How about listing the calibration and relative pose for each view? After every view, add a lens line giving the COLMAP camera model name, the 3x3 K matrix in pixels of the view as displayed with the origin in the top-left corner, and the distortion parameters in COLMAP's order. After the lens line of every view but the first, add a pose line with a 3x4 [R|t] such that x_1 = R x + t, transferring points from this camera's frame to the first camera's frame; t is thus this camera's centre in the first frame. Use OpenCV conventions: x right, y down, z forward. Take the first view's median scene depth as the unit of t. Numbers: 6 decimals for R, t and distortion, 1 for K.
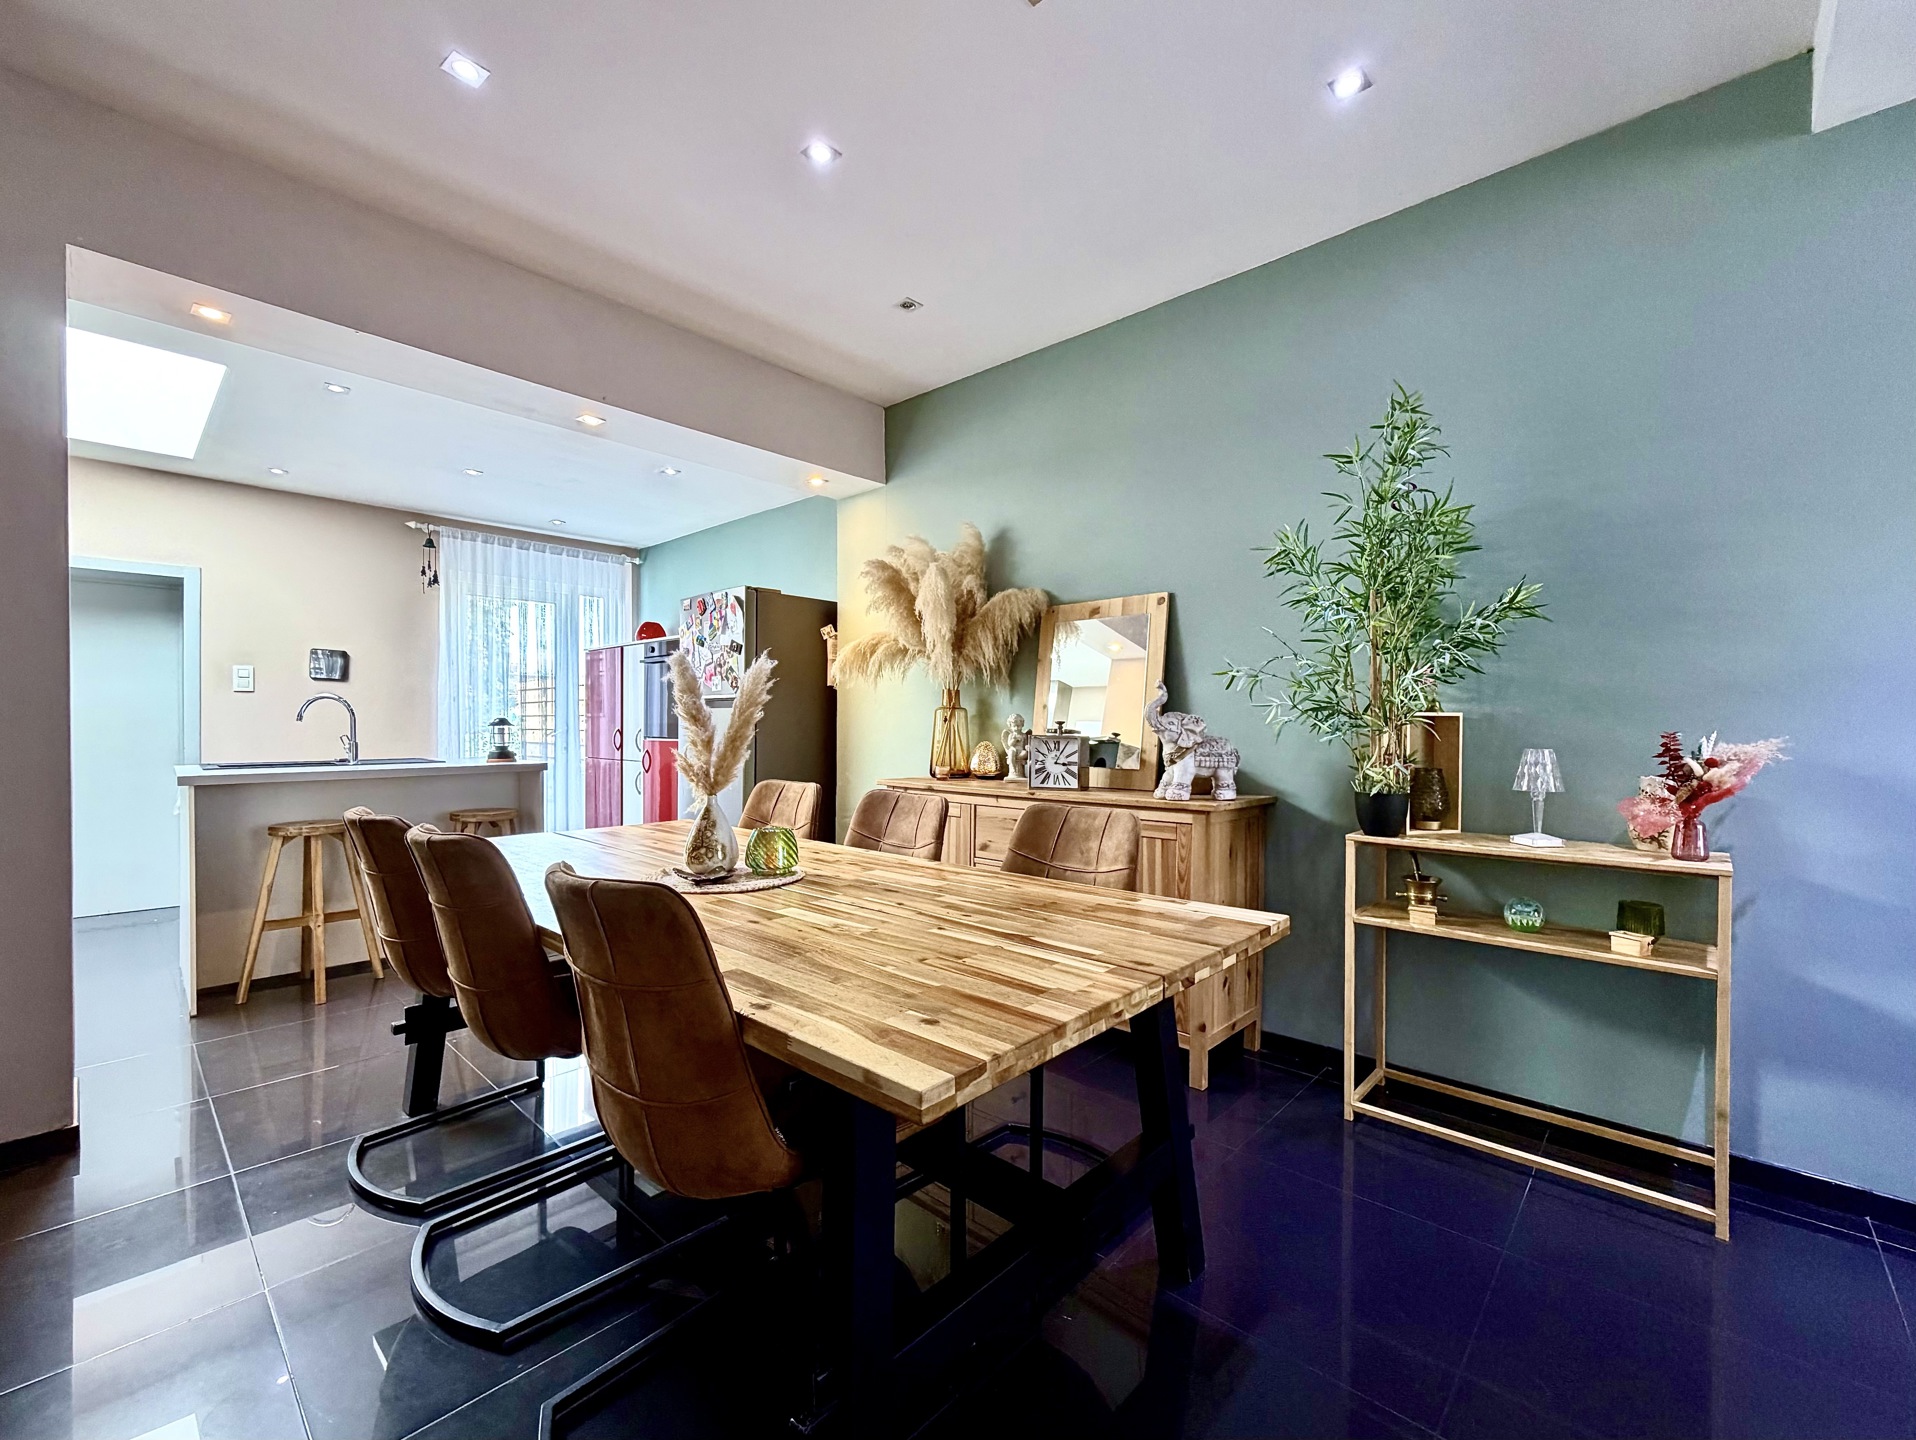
lens RADIAL K [[800.9, 0, 991.8], [0, 800.9, 728.3], [0, 0, 1]] dist [-0.001165, -0.000154]
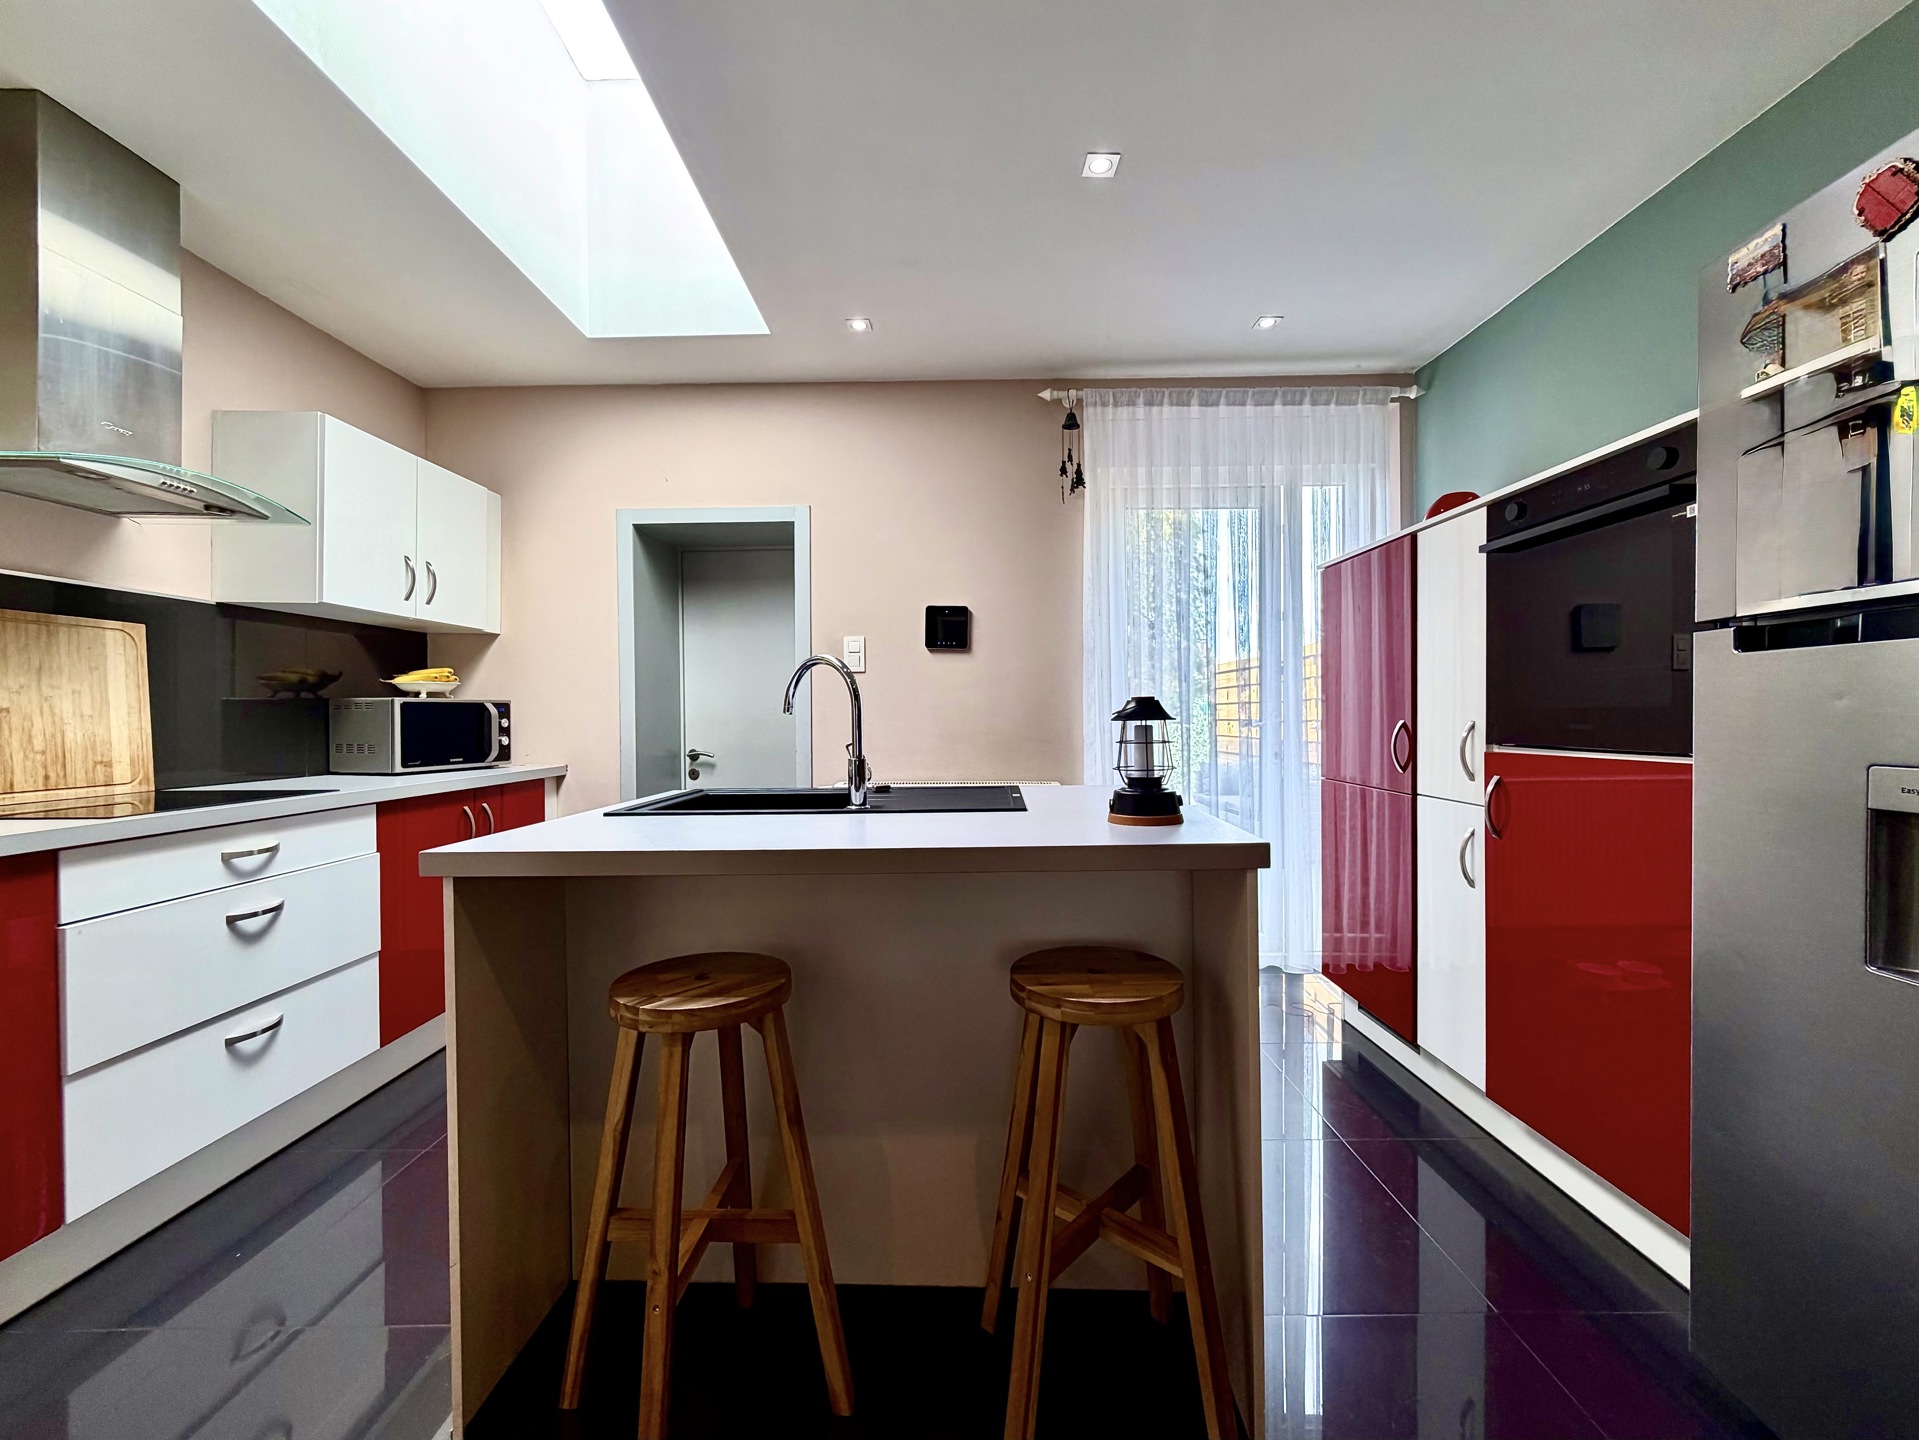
lens RADIAL K [[794.3, 0, 961.3], [0, 794.3, 716.0], [0, 0, 1]] dist [-0.000038, -0.000391]
pose [[0.662000, -0.008832, -0.749452, -0.367913], [0.006829, 0.999960, -0.005753, -0.002896], [0.749473, -0.001310, 0.662034, 0.647345]]
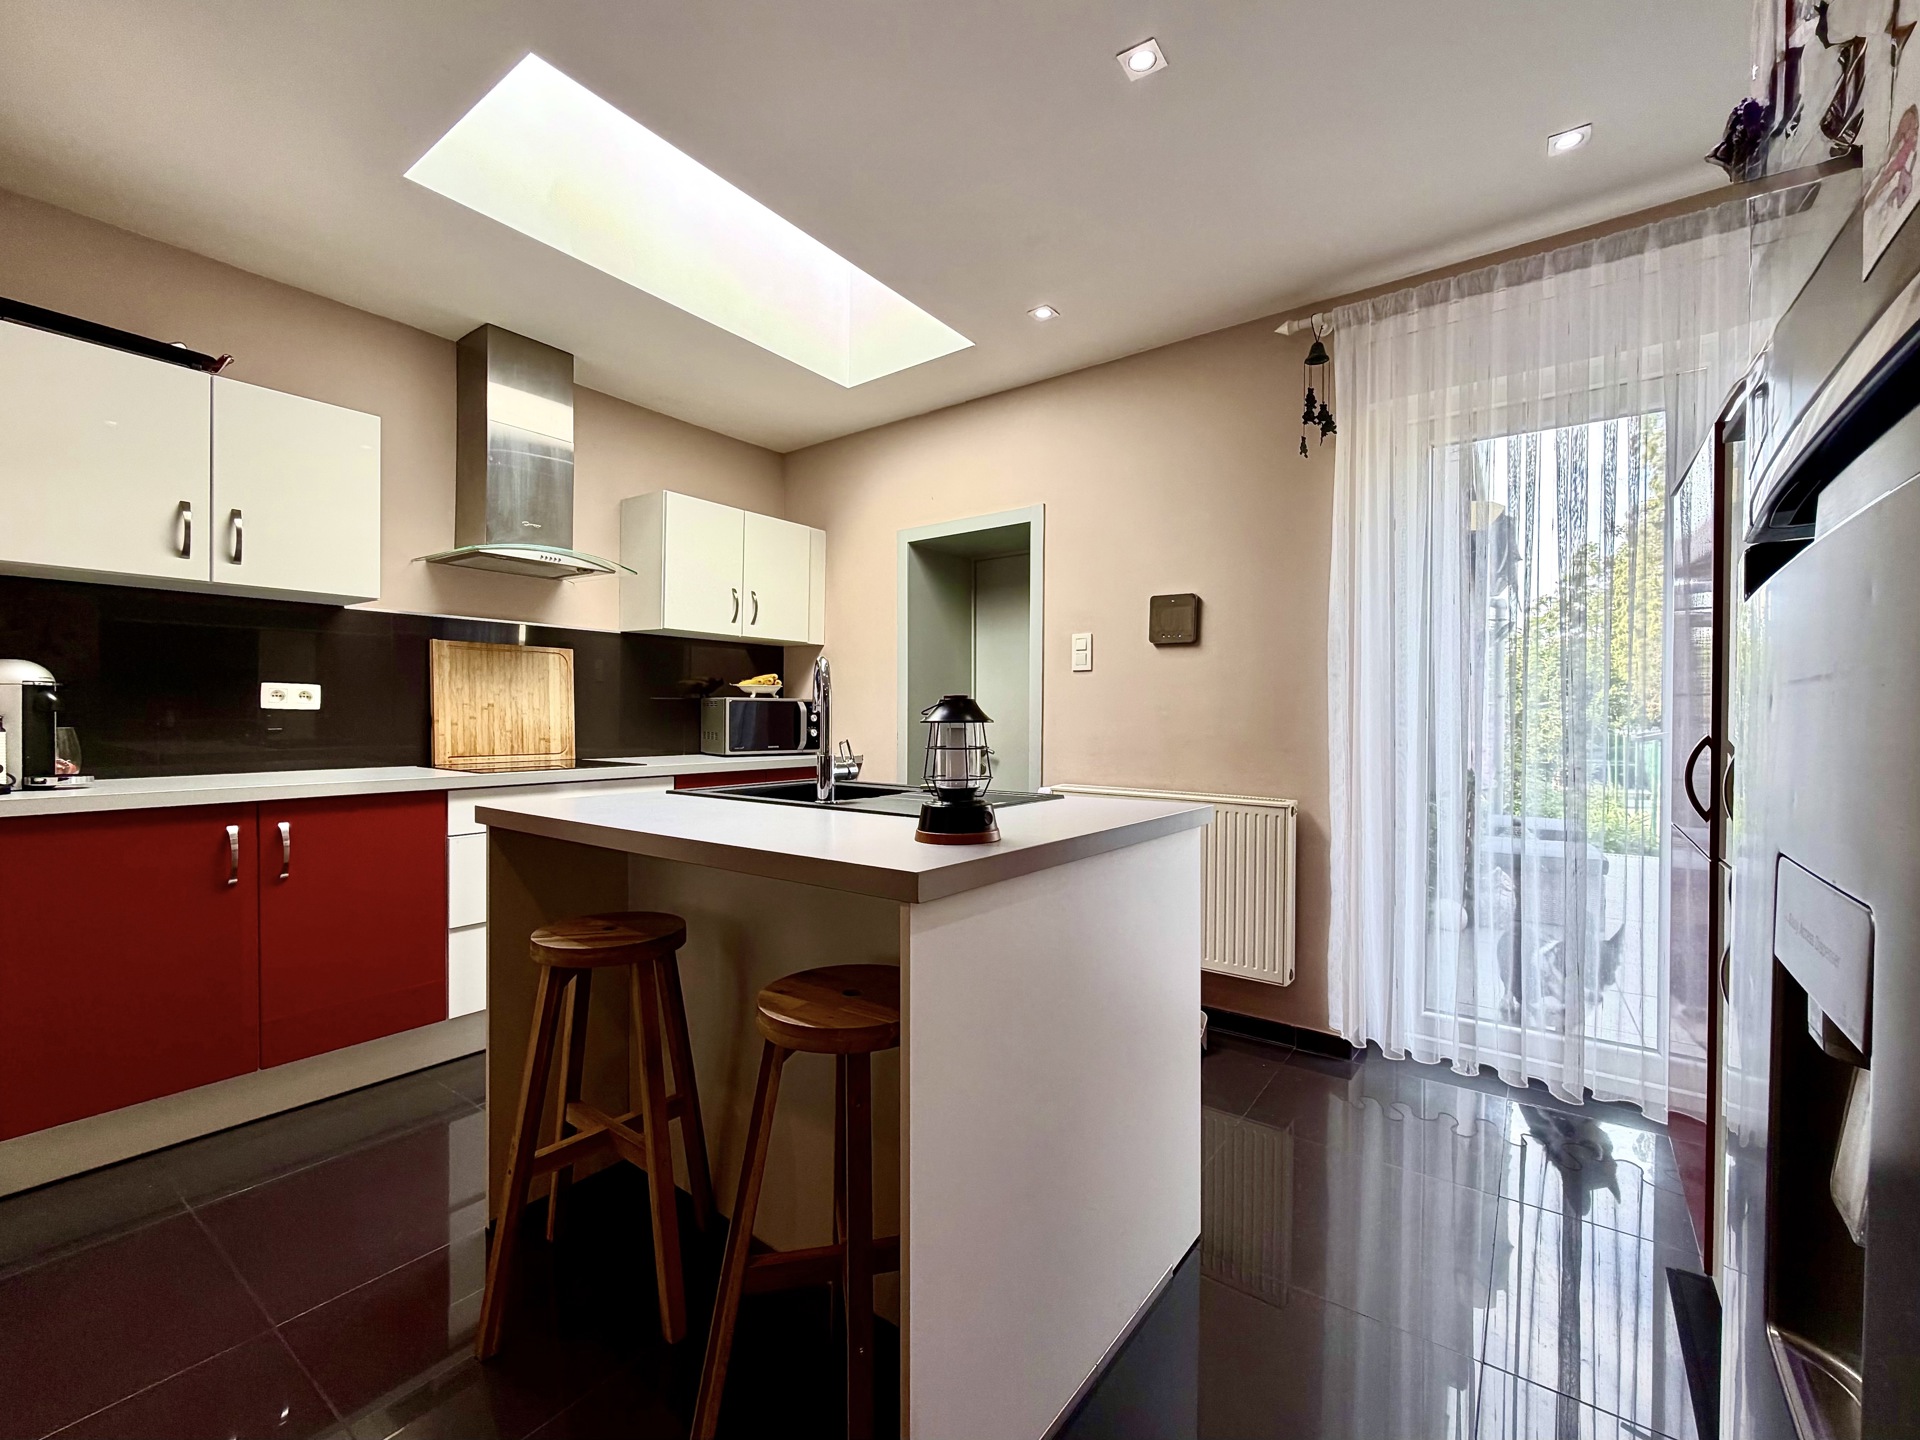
lens RADIAL K [[811.4, 0, 962.8], [0, 811.4, 720.3], [0, 0, 1]] dist [-0.000293, -0.000029]
pose [[0.096123, 0.002820, -0.995365, -0.272807], [-0.011023, 0.999938, 0.001769, -0.004590], [0.995308, 0.010802, 0.096148, 0.894117]]
